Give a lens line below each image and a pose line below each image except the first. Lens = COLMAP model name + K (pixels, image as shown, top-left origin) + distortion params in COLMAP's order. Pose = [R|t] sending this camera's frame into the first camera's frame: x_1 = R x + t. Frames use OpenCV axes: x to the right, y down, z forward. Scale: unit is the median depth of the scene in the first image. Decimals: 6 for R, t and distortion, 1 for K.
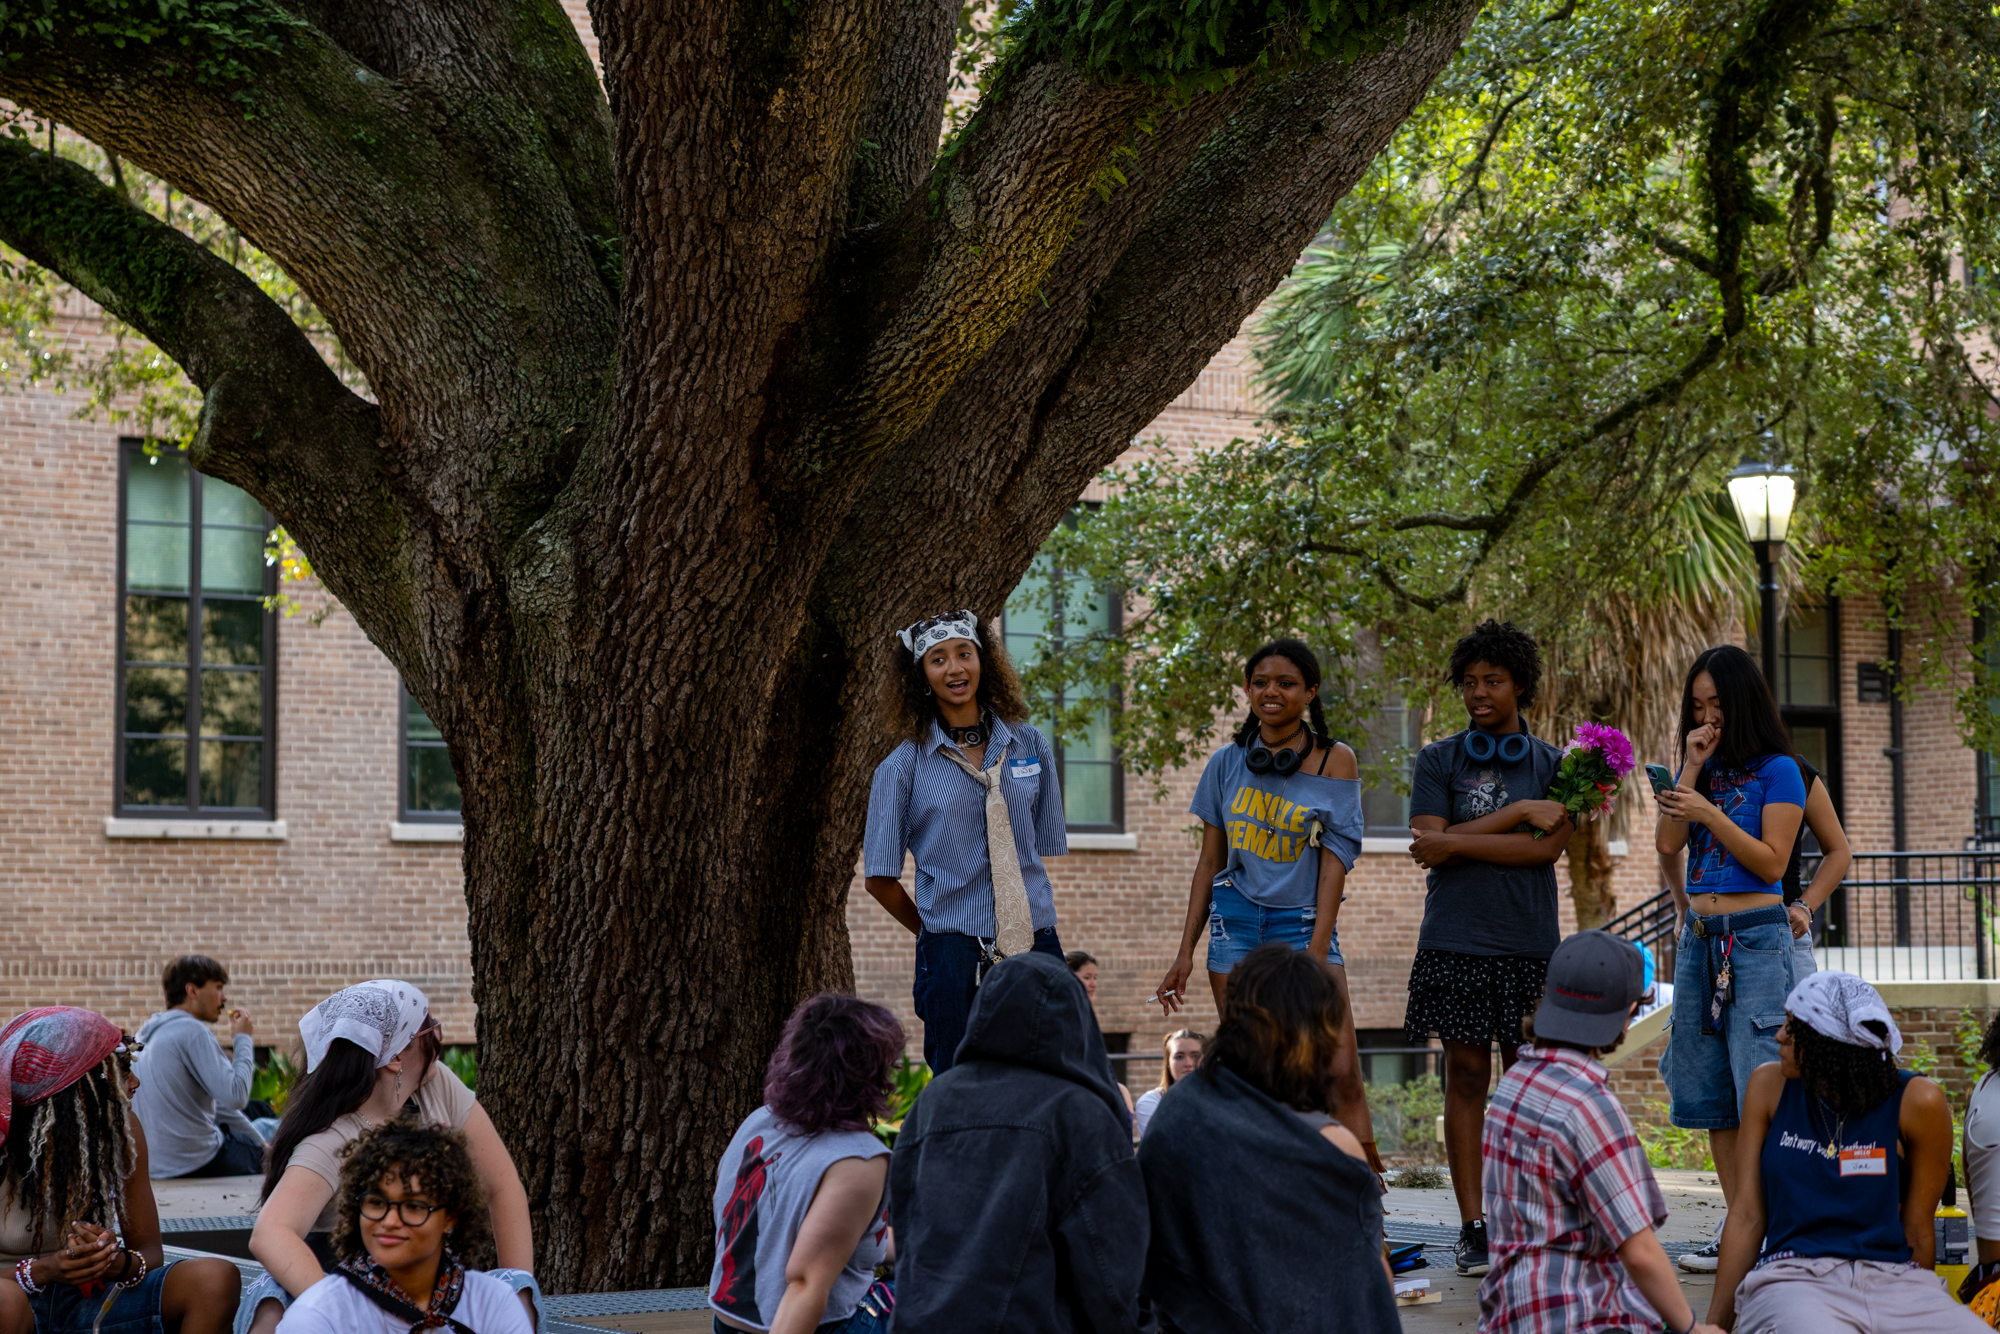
lens RADIAL K [[3852.3, 0, 1022.6], [0, 3852.3, 689.7], [0, 0, 1]] dist [0.028419, 0.149343]
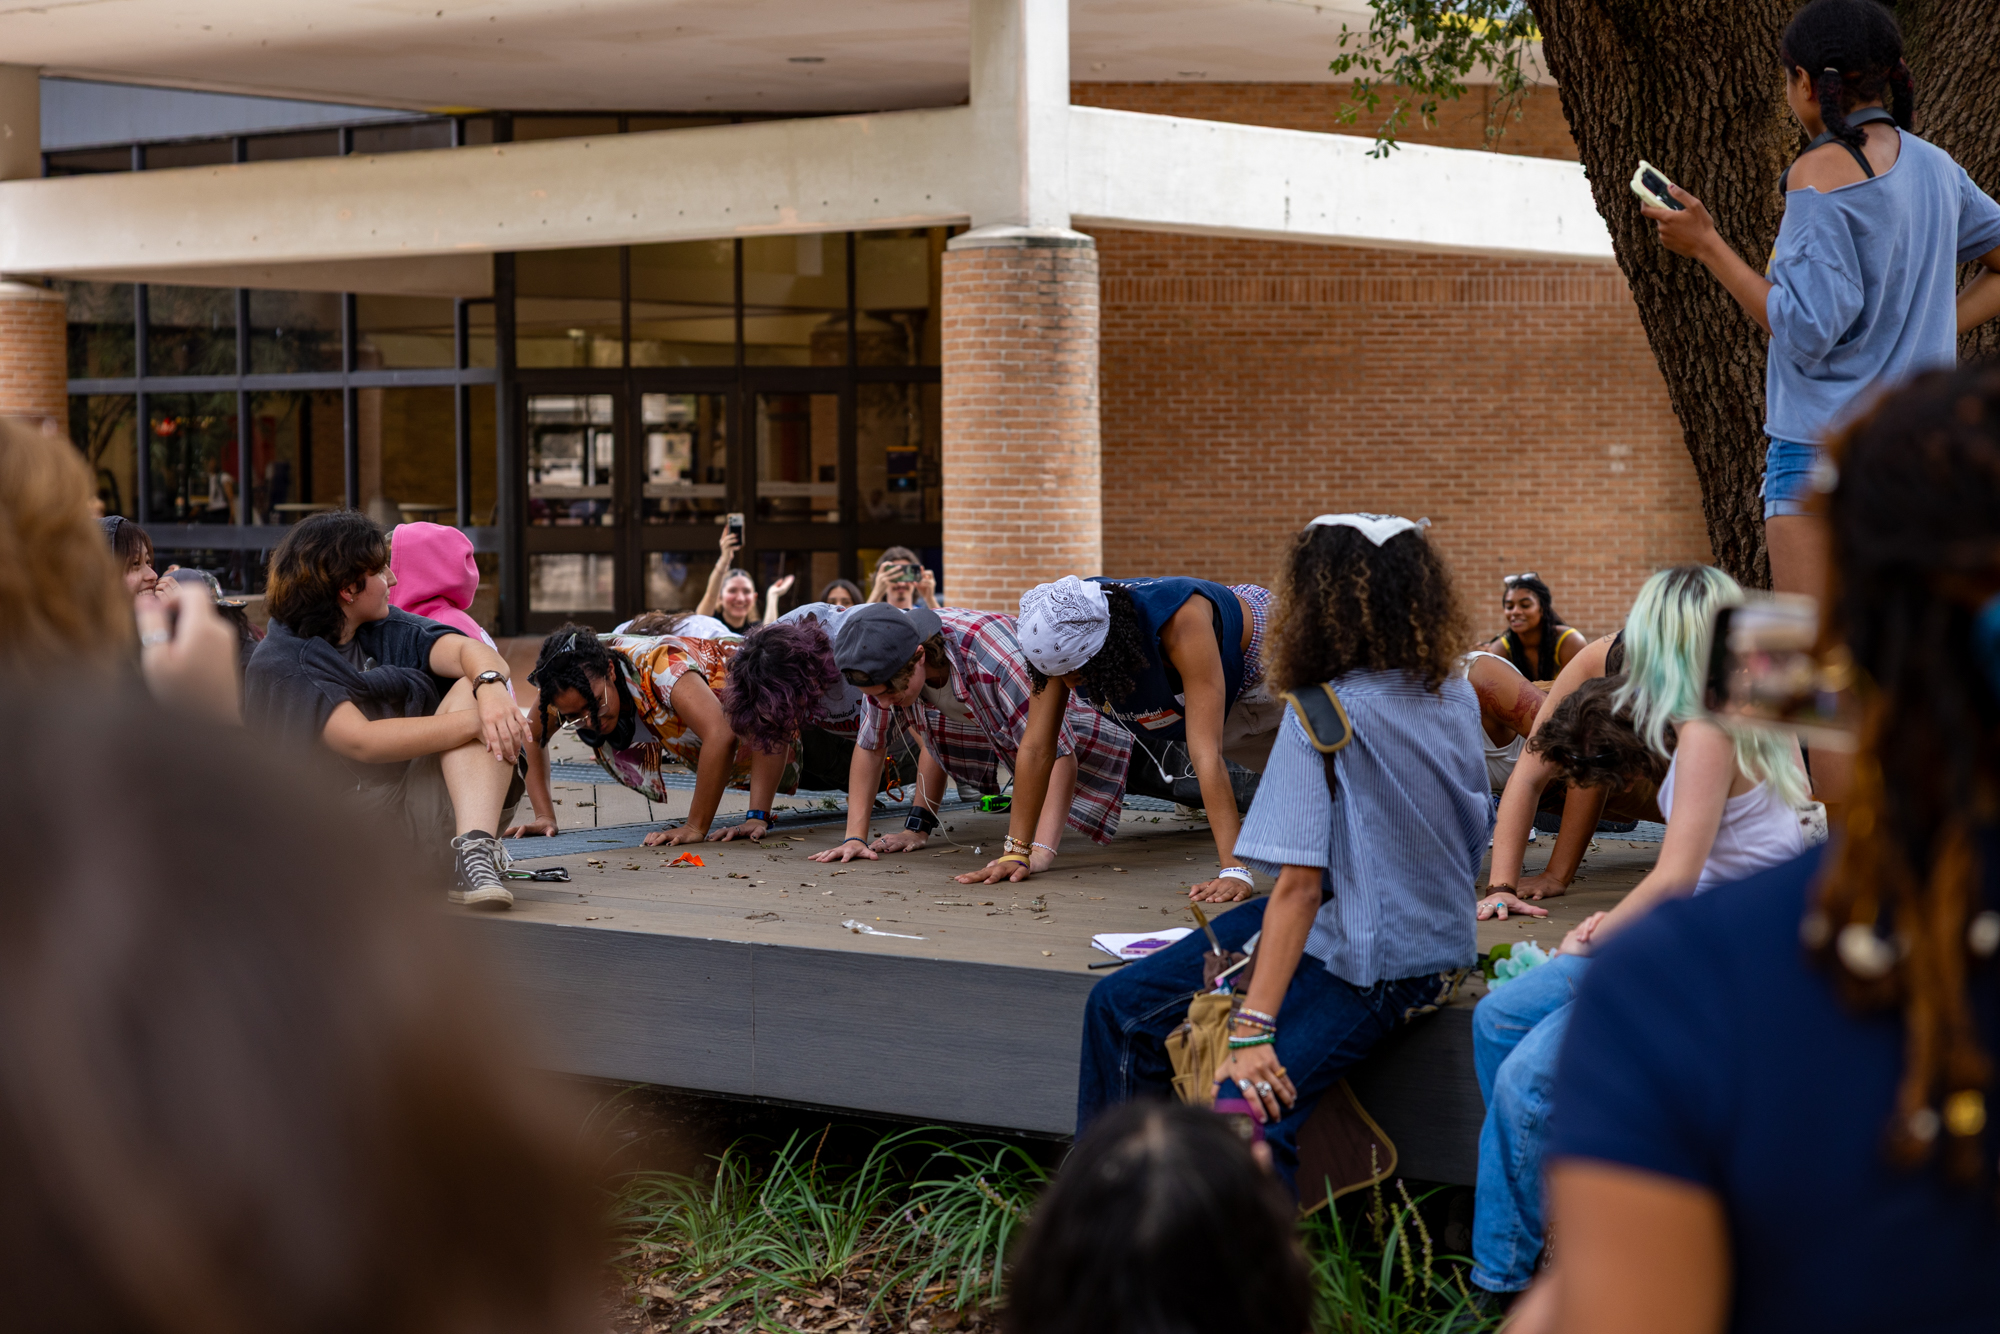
lens RADIAL K [[3851.2, 0, 1038.8], [0, 3851.2, 687.2], [0, 0, 1]] dist [0.033306, -0.126770]
pose [[0.340918, 0.063702, -0.937932, 0.757182], [0.075193, 0.992657, 0.094749, 0.014484], [0.937081, -0.102828, 0.333625, 0.490431]]
